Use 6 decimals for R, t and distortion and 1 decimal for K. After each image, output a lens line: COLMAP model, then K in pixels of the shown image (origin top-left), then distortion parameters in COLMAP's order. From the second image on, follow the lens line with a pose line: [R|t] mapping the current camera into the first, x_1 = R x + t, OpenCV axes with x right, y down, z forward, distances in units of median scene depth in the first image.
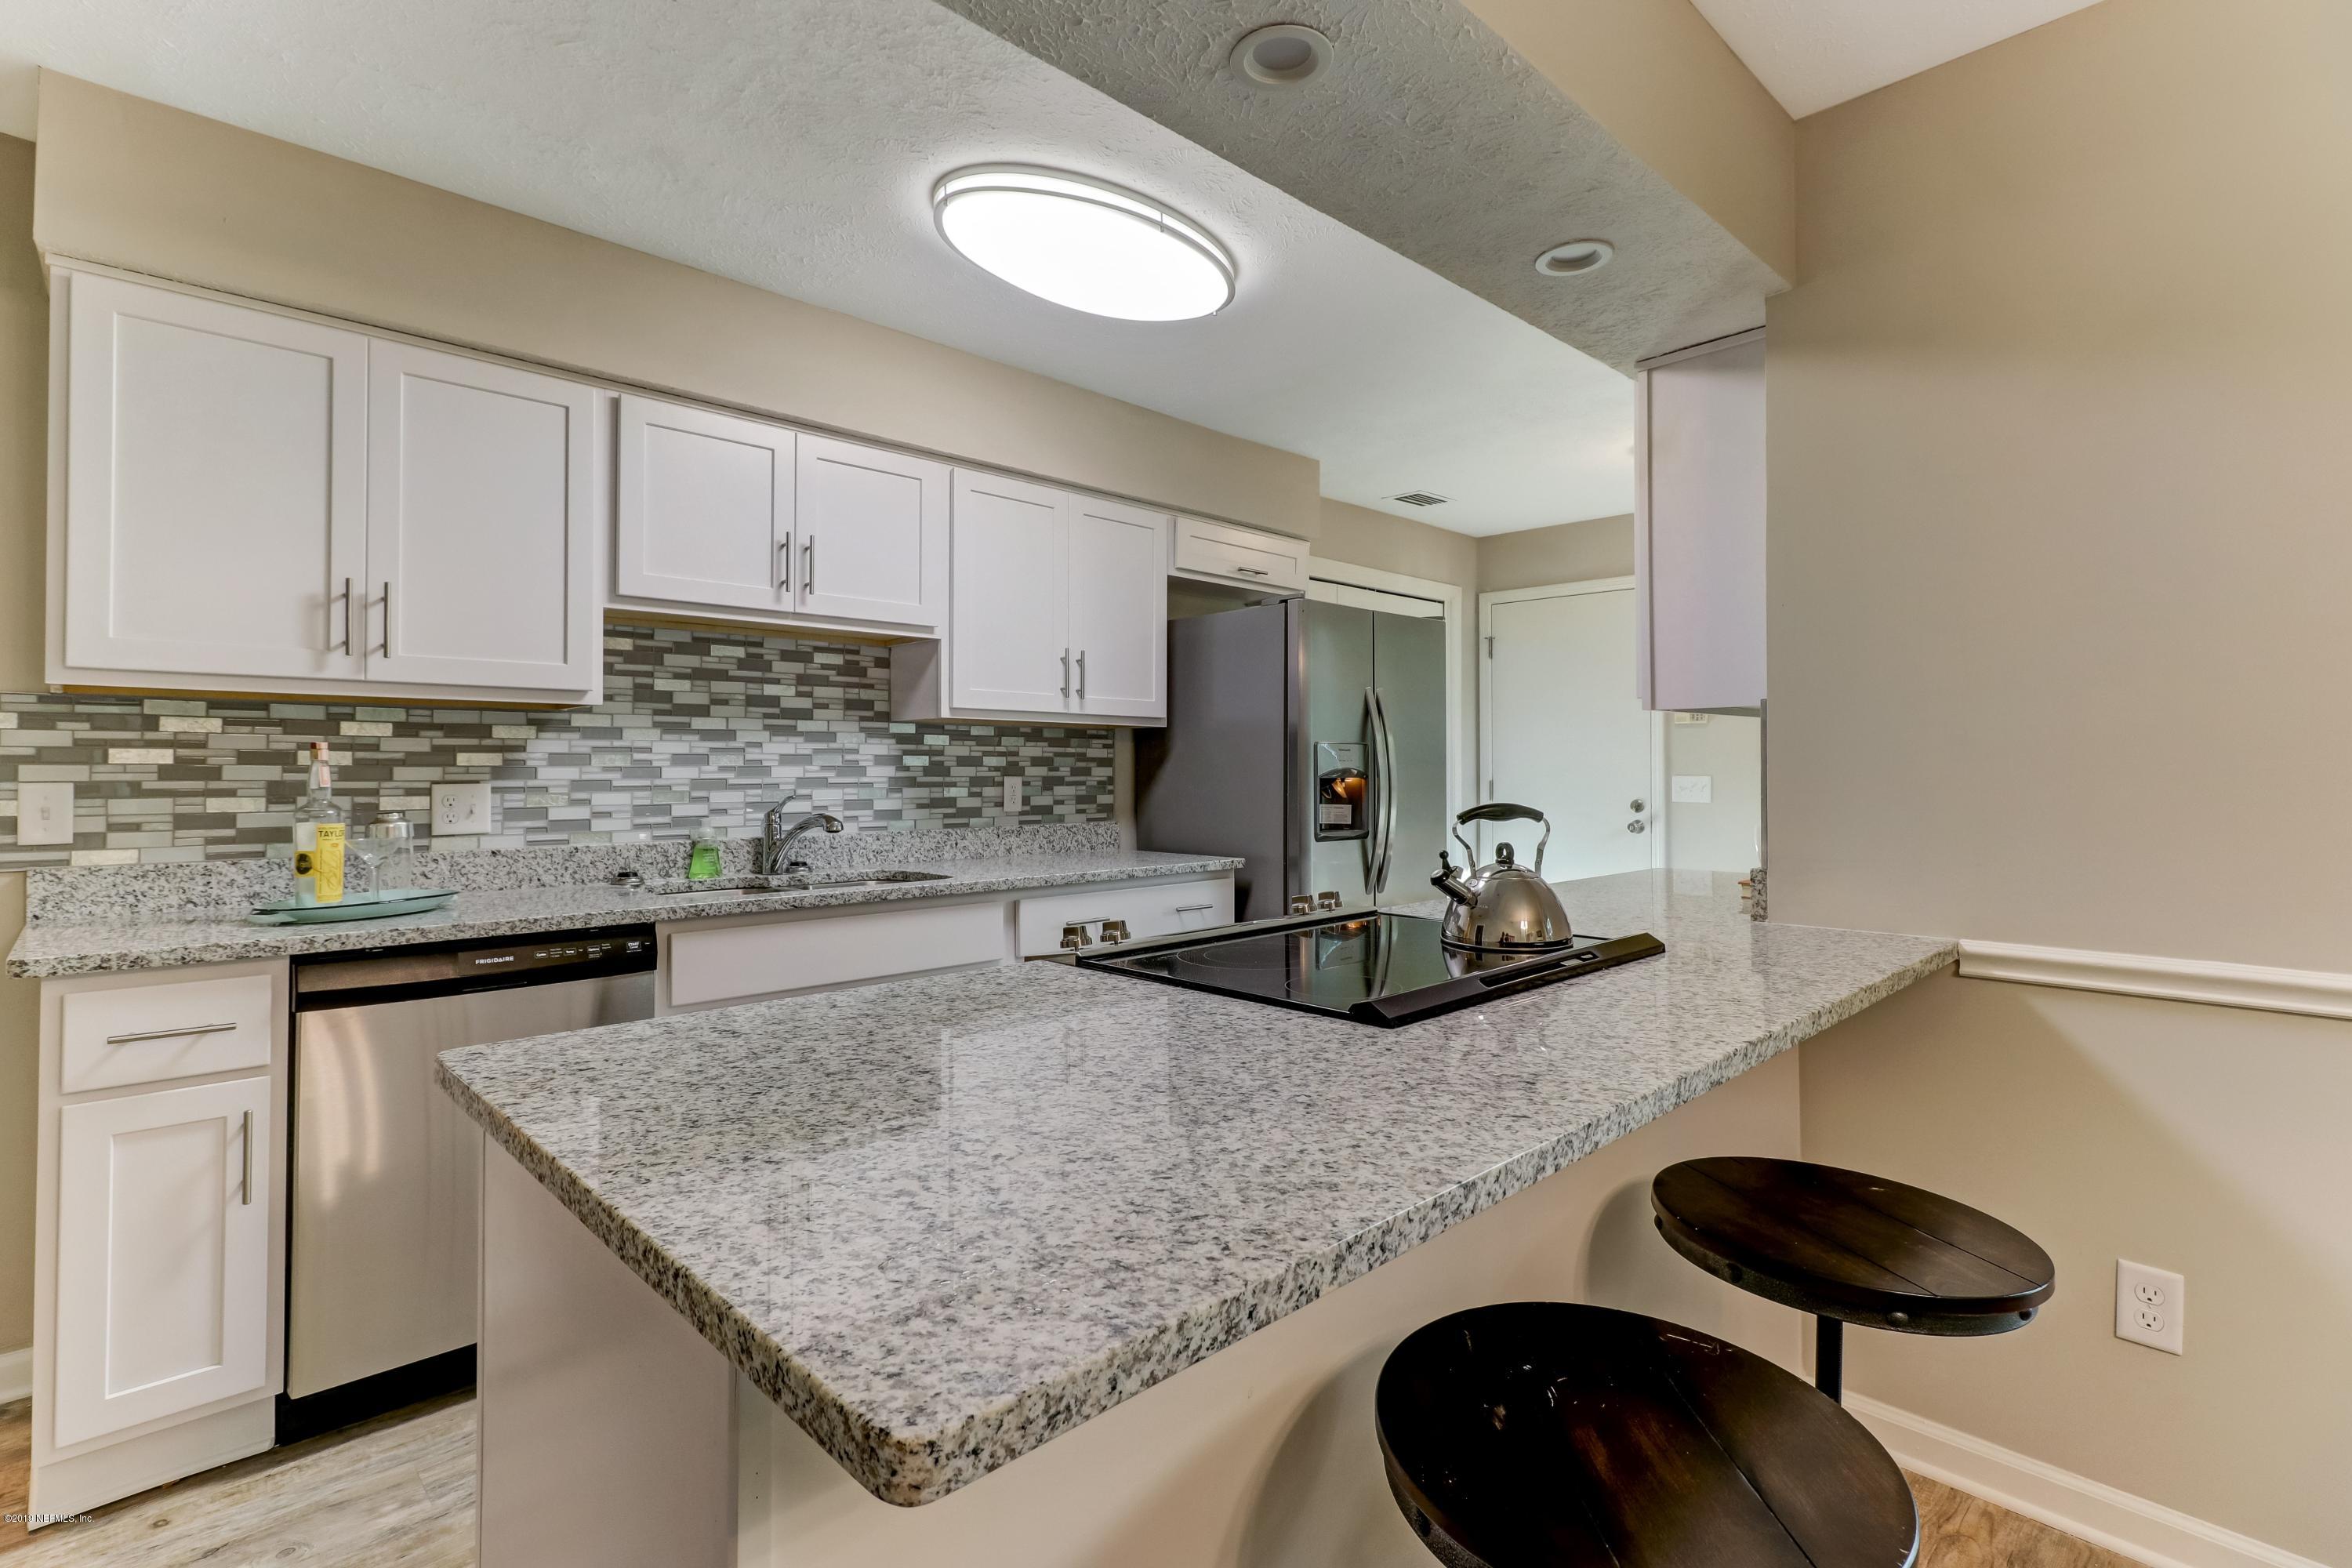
lens RADIAL K [[1091.1, 0, 1112.7], [0, 1091.1, 750.5], [0, 0, 1]] dist [0.008868, -0.001326]
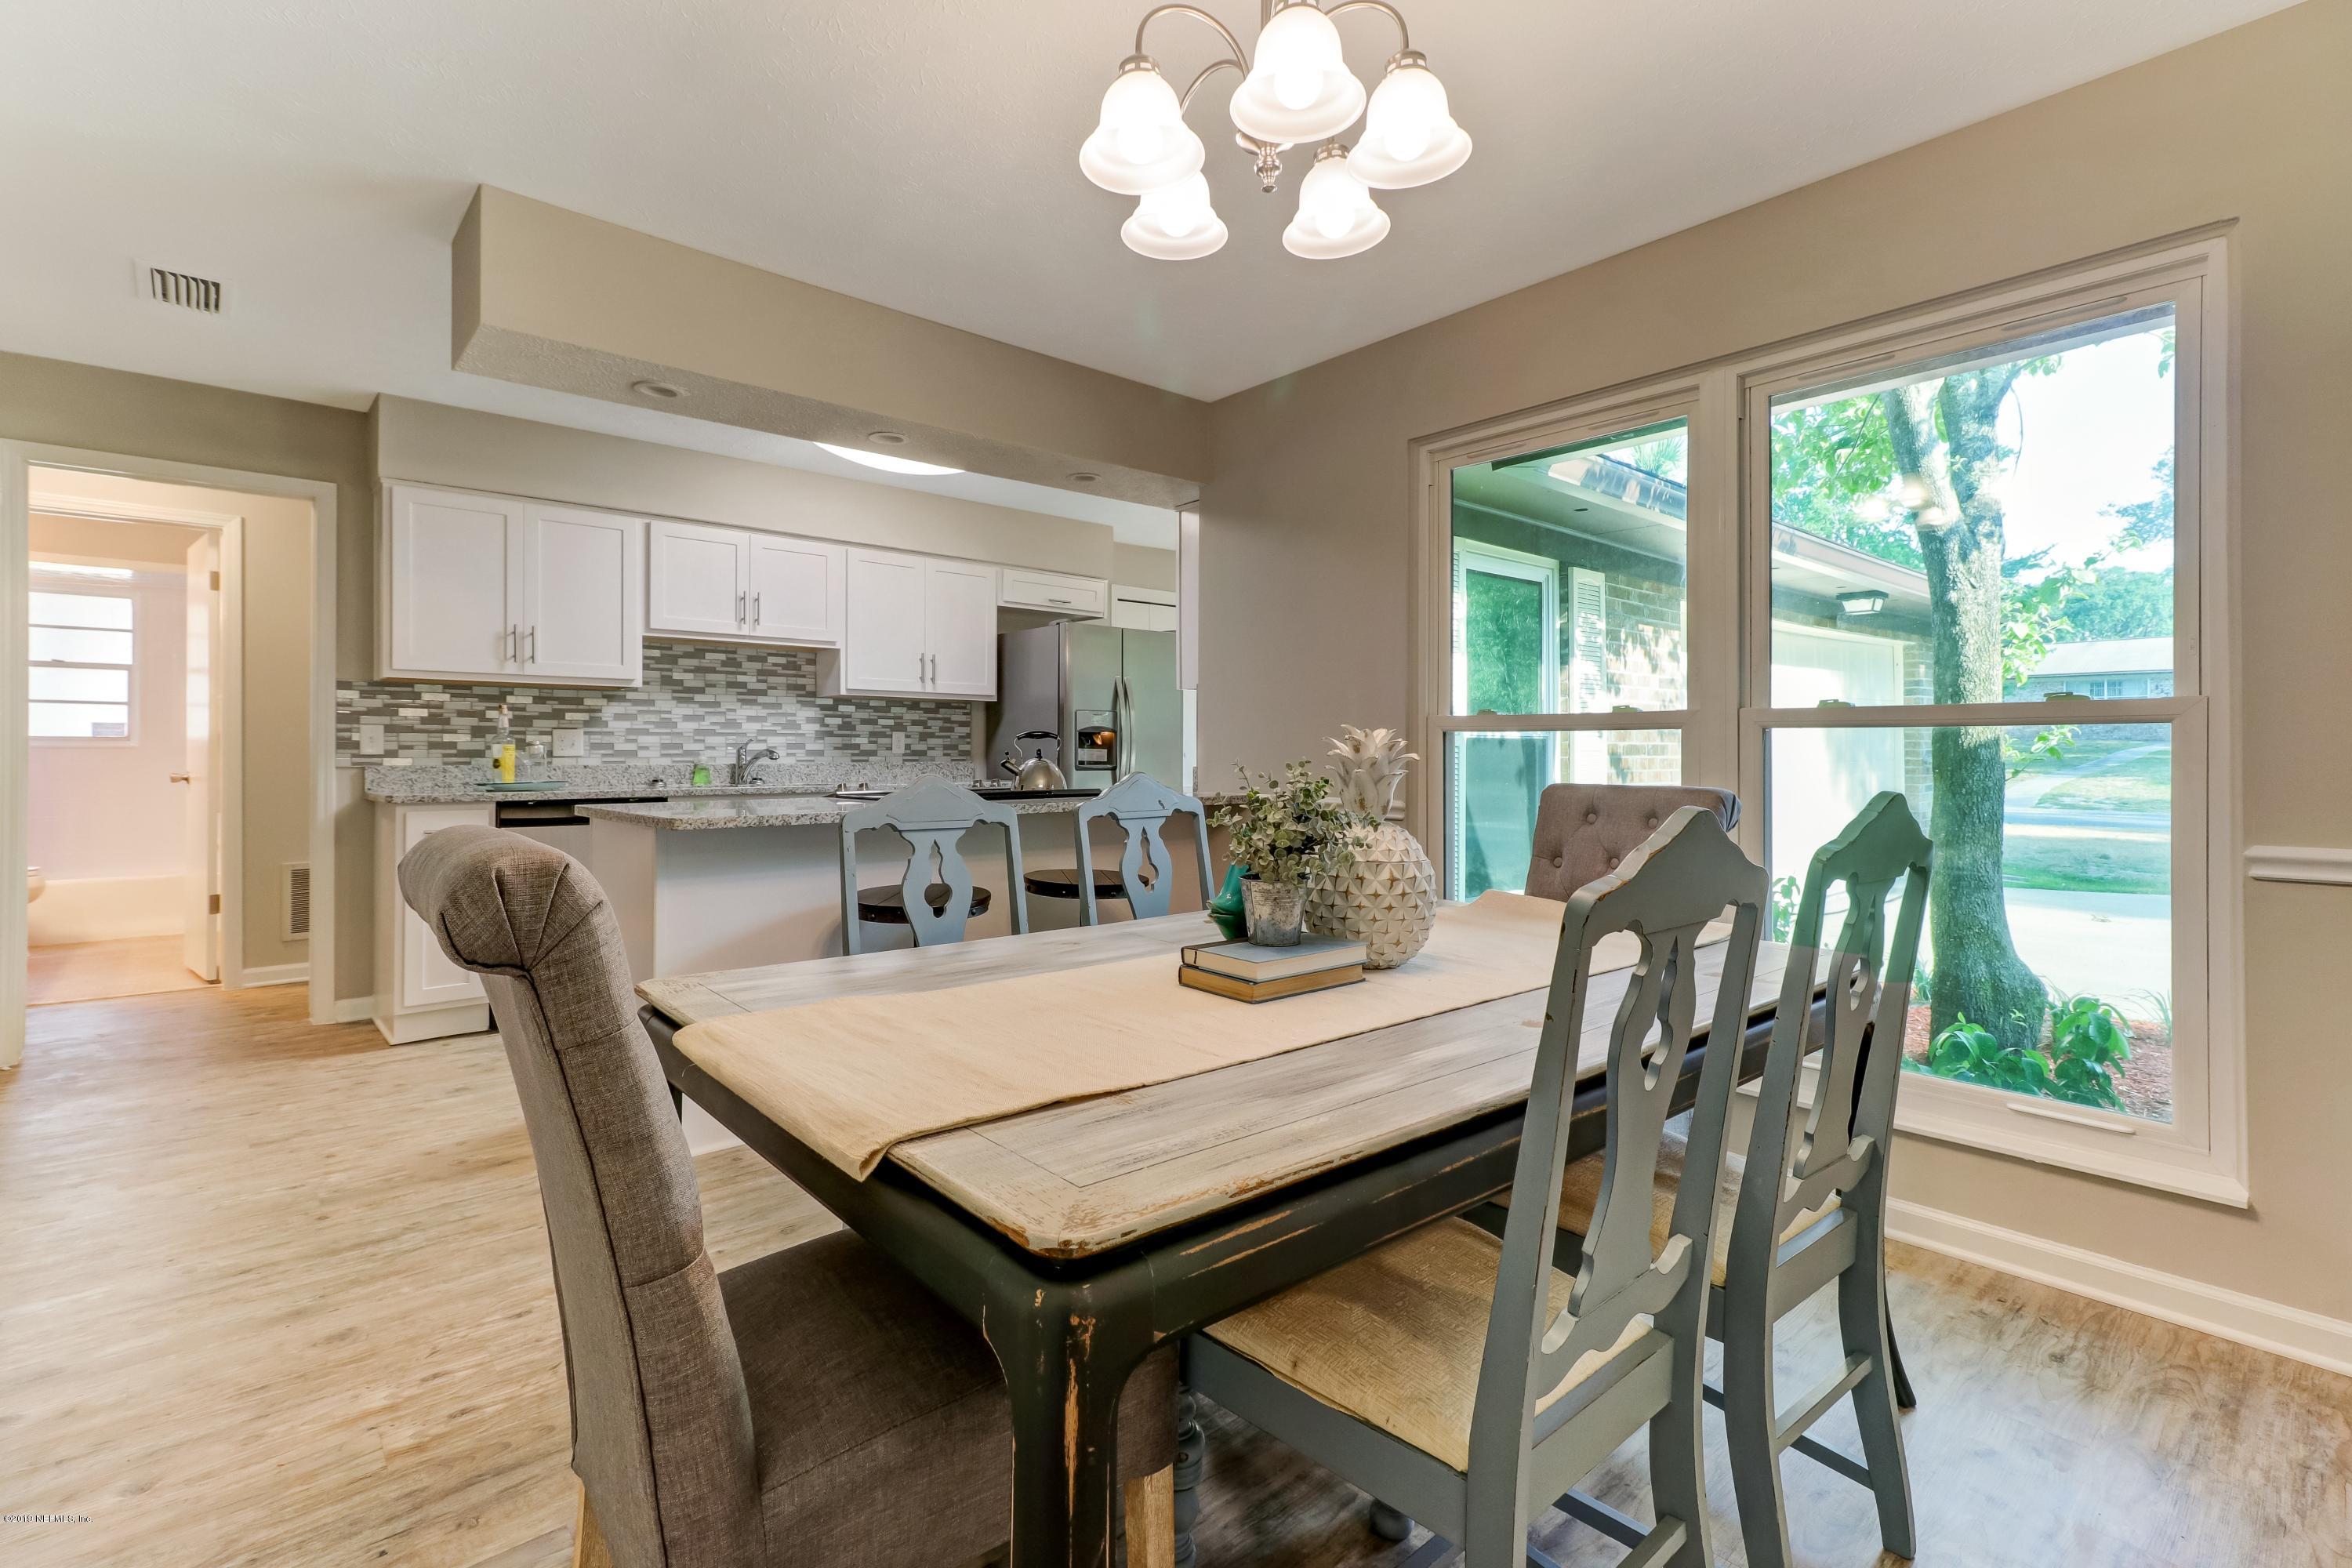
lens RADIAL K [[1091.1, 0, 1139.7], [0, 1091.1, 749.2], [0, 0, 1]] dist [0.008868, -0.001326]
pose [[0.999366, 0.002214, -0.035536, 0.389307], [-0.001715, 0.999899, 0.014074, 0.031882], [0.035564, -0.014004, 0.999269, -0.724958]]
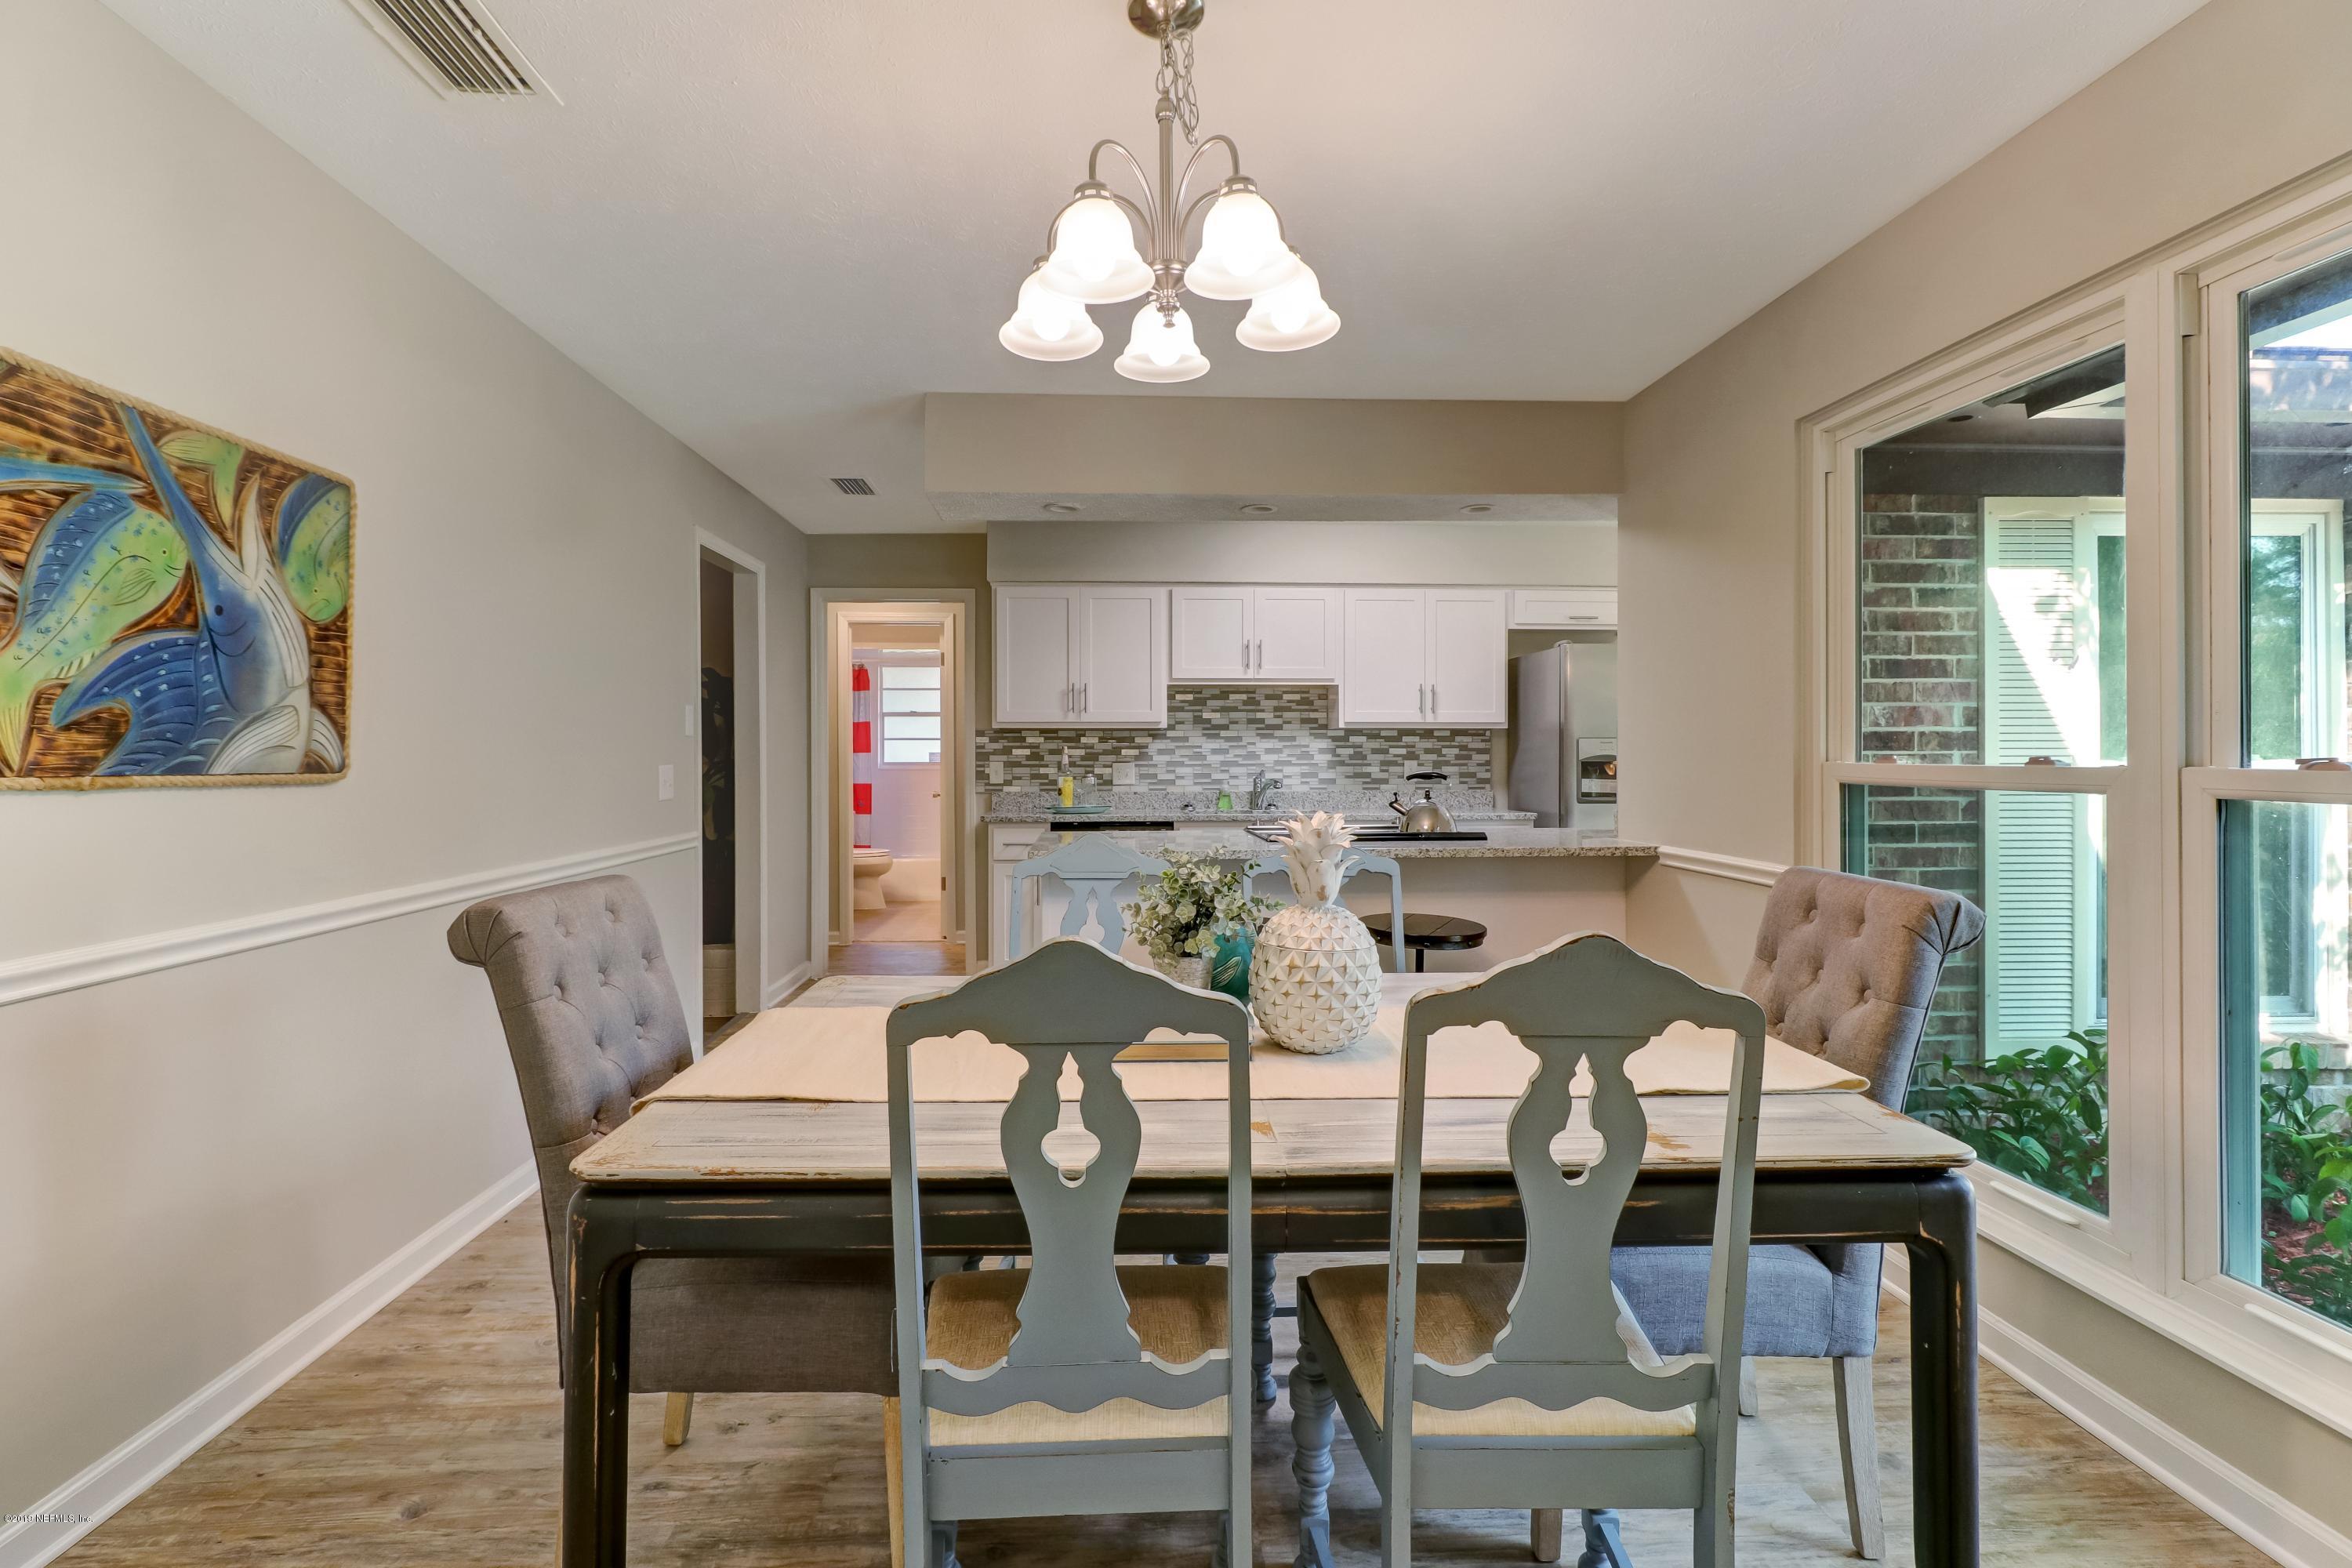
lens RADIAL K [[1091.1, 0, 1127.3], [0, 1091.1, 748.7], [0, 0, 1]] dist [0.008868, -0.001326]
pose [[0.754341, -0.006000, -0.656455, 0.814885], [0.014075, 0.999876, 0.007036, -0.013592], [0.656332, -0.014547, 0.754332, -0.647415]]
